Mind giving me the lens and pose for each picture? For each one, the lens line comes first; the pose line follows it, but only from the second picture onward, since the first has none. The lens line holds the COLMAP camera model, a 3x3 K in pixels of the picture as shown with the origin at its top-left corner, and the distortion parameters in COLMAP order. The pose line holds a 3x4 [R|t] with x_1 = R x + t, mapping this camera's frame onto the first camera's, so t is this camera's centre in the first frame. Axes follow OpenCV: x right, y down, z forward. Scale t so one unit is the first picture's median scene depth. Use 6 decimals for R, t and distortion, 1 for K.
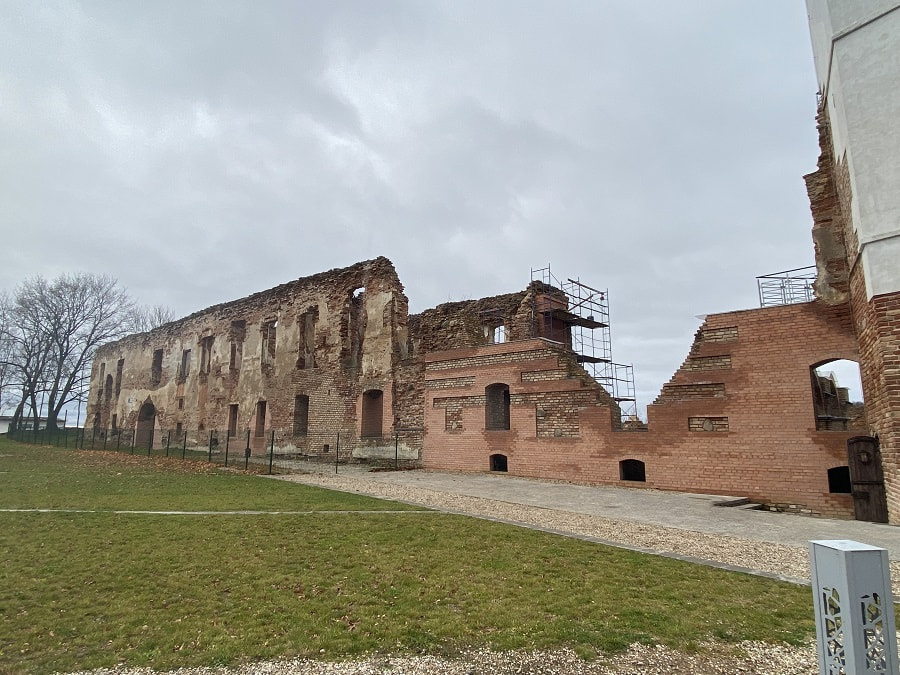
lens RADIAL K [[524.5, 0, 449.0], [0, 524.5, 340.0], [0, 0, 1]] dist [-0.005933, -0.002116]
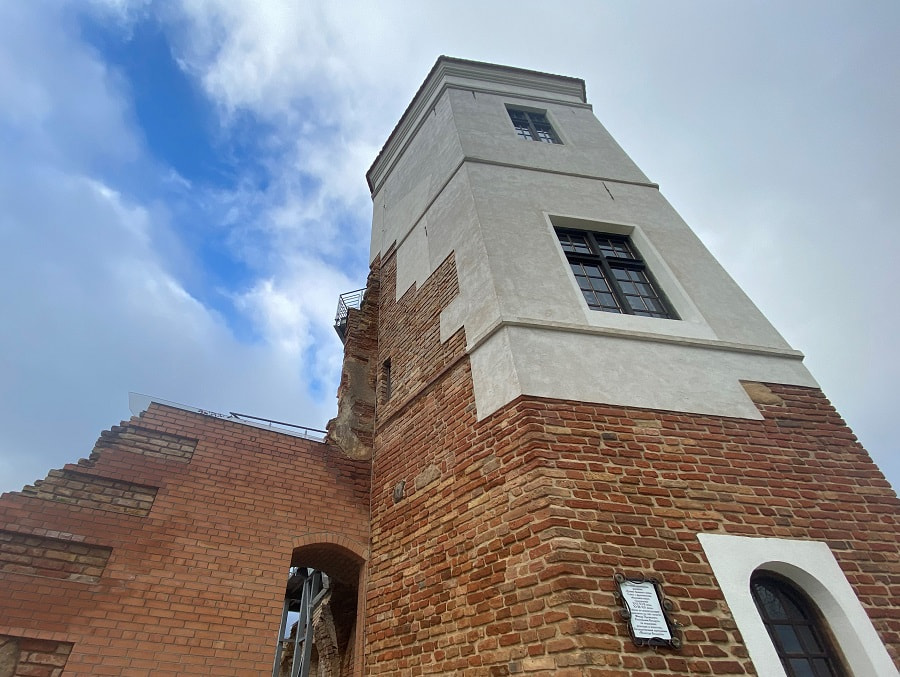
lens RADIAL K [[466.4, 0, 447.5], [0, 466.4, 336.4], [0, 0, 1]] dist [-0.021936, -0.000339]
pose [[0.421052, 0.584060, 0.693966, 0.295950], [-0.185737, 0.804398, -0.564310, 0.105192], [-0.887816, 0.108709, 0.447175, 0.601727]]
